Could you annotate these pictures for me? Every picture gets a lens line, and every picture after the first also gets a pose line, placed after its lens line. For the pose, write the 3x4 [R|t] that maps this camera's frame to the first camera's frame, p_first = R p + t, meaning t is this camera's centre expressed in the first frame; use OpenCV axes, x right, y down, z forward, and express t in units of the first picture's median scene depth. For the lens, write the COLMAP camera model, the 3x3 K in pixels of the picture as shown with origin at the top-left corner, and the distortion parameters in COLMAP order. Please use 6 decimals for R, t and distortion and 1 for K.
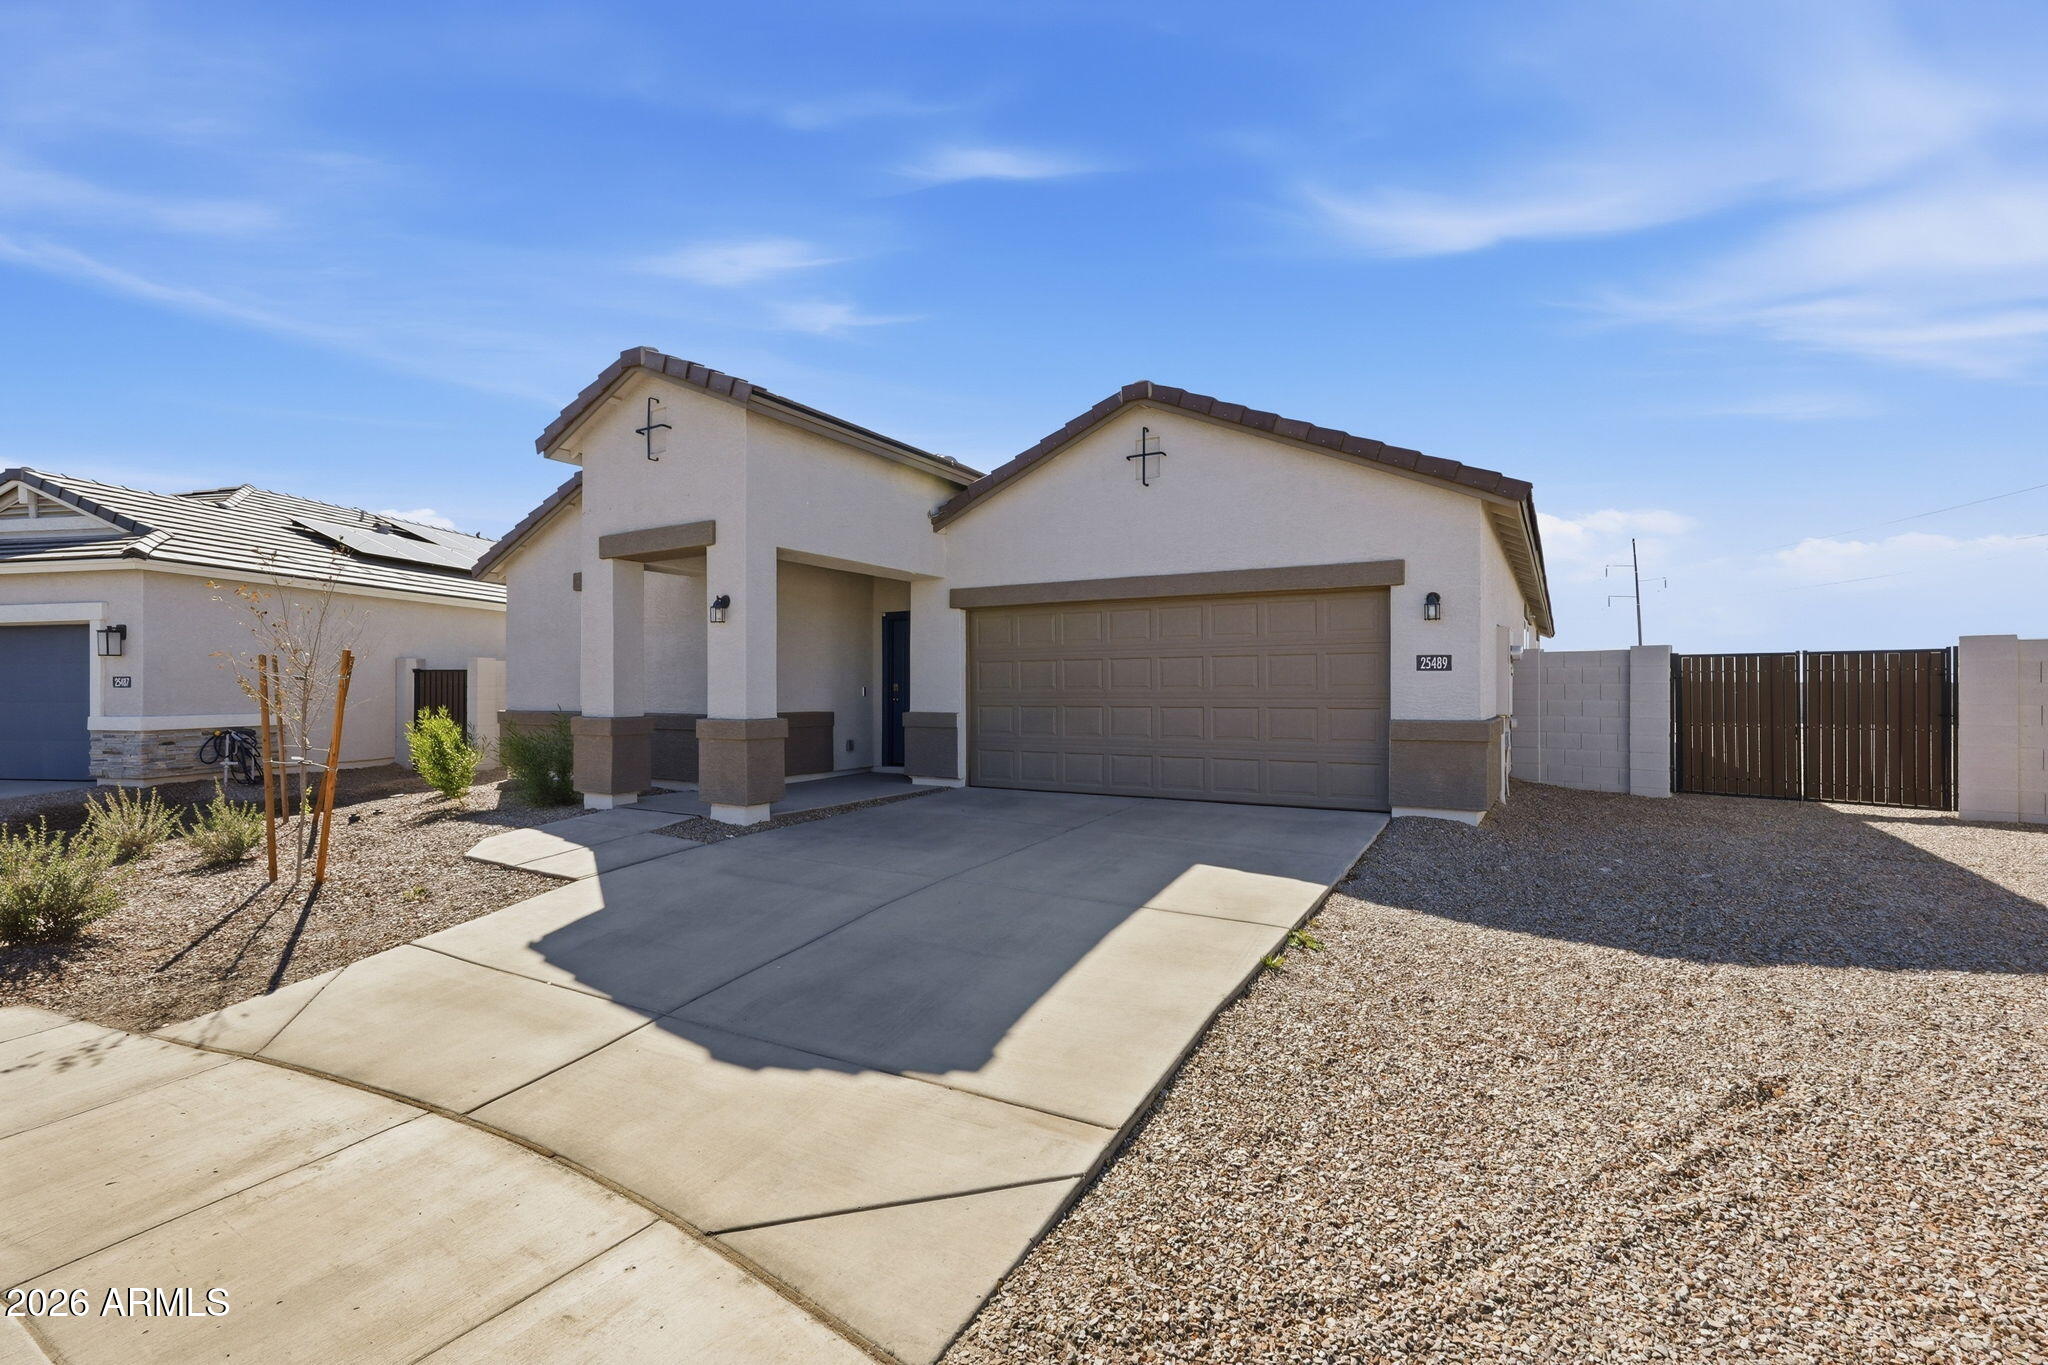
lens RADIAL K [[911.0, 0, 1015.5], [0, 911.0, 683.5], [0, 0, 1]] dist [-0.013762, 0.007110]
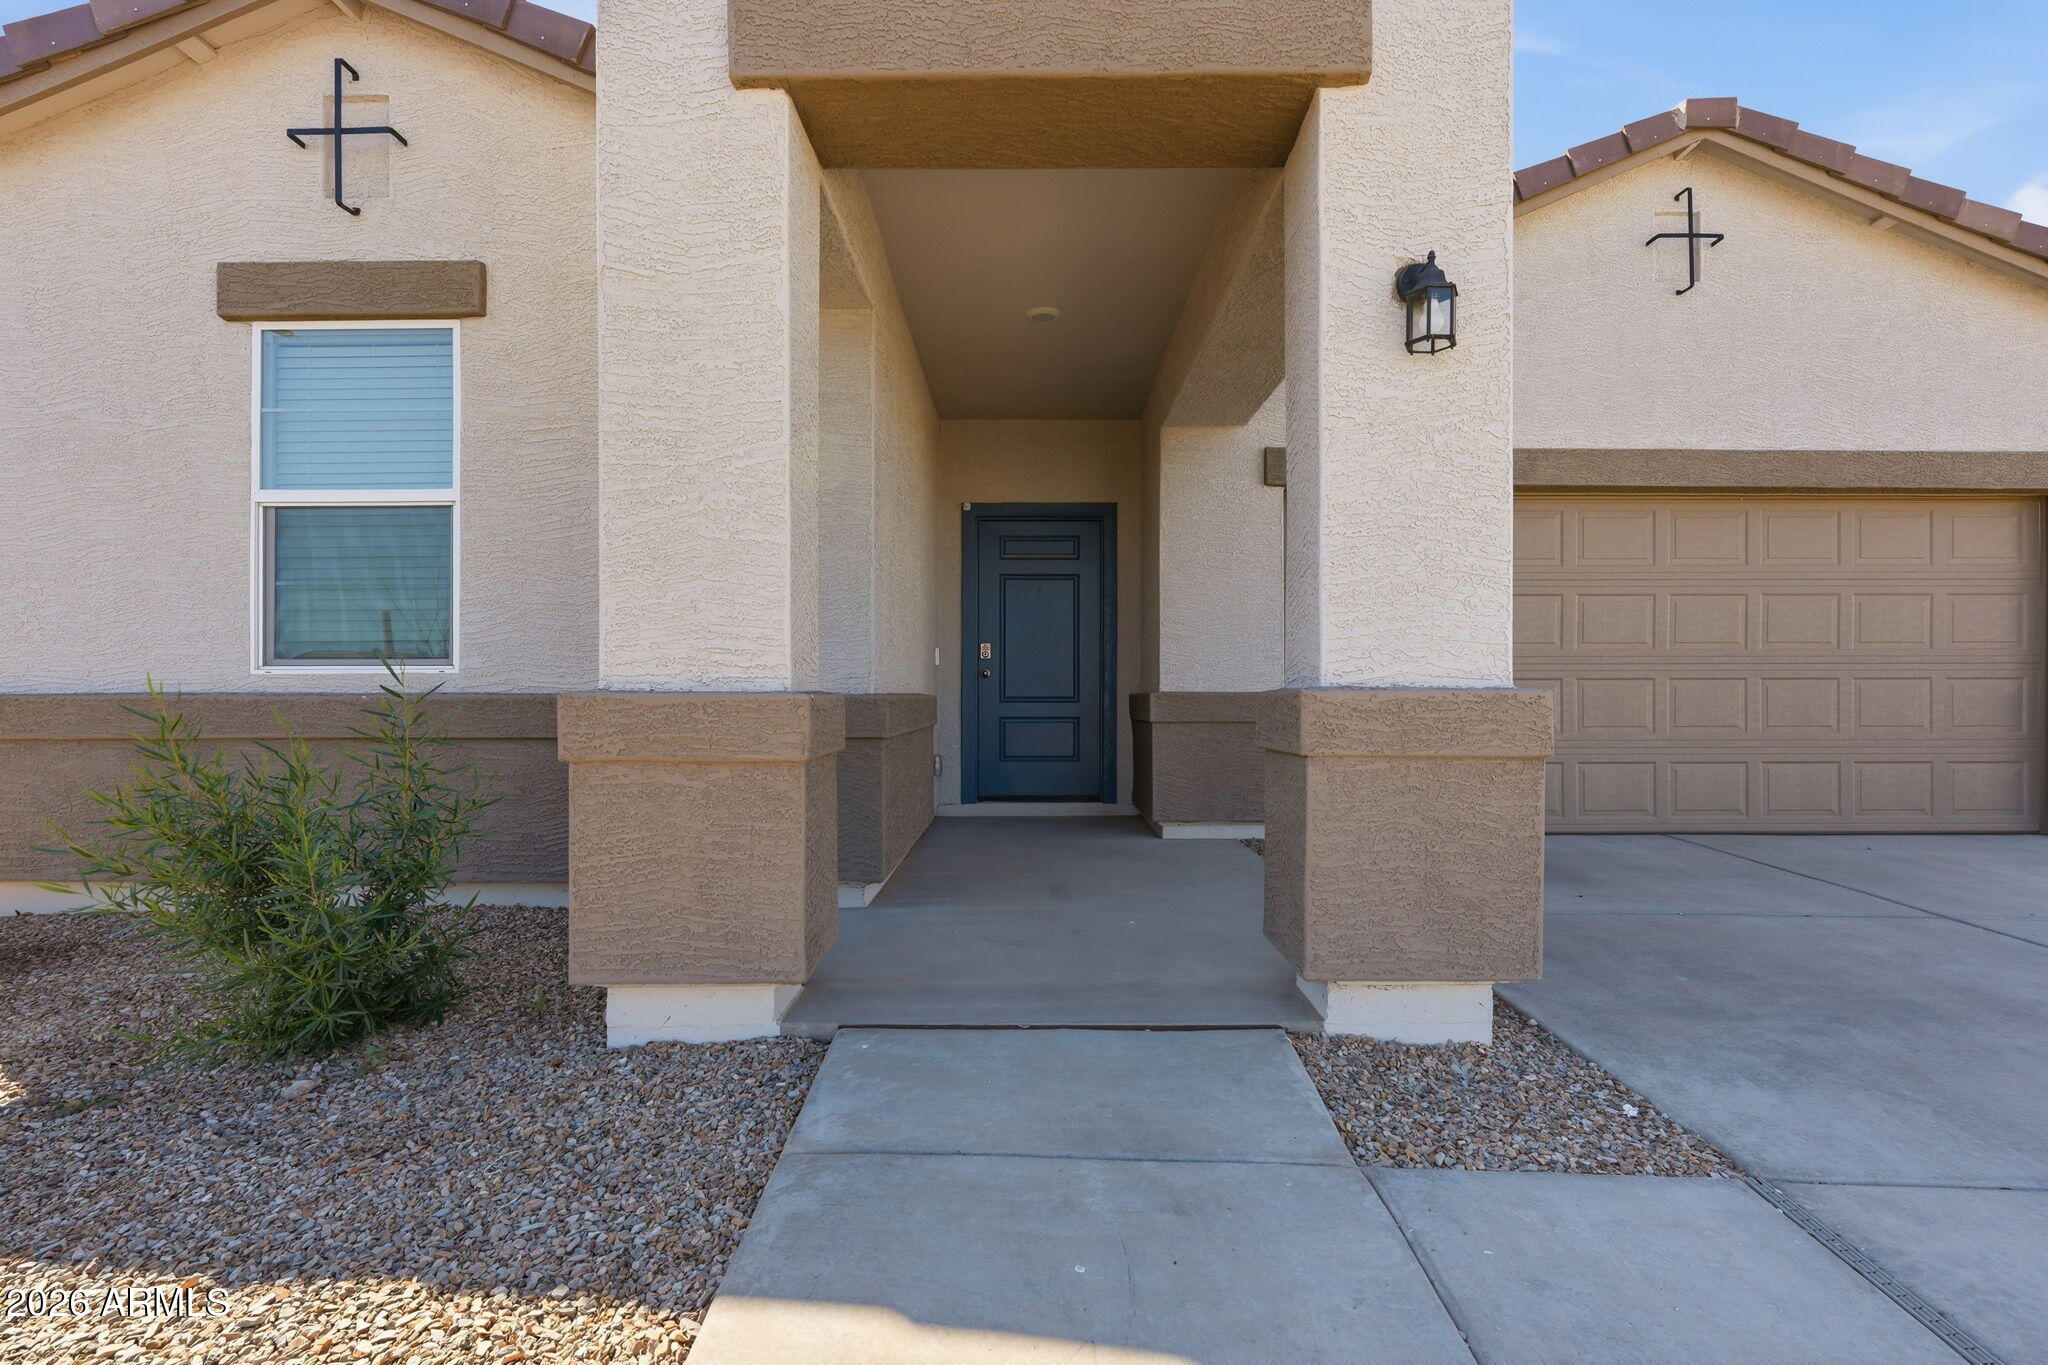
lens RADIAL K [[911.0, 0, 1029.4], [0, 911.0, 688.5], [0, 0, 1]] dist [-0.013762, 0.007110]
pose [[0.875367, 0.002820, 0.483451, -0.495107], [-0.003325, 0.999994, 0.000188, 0.033380], [-0.483448, -0.001772, 0.875371, 0.705698]]
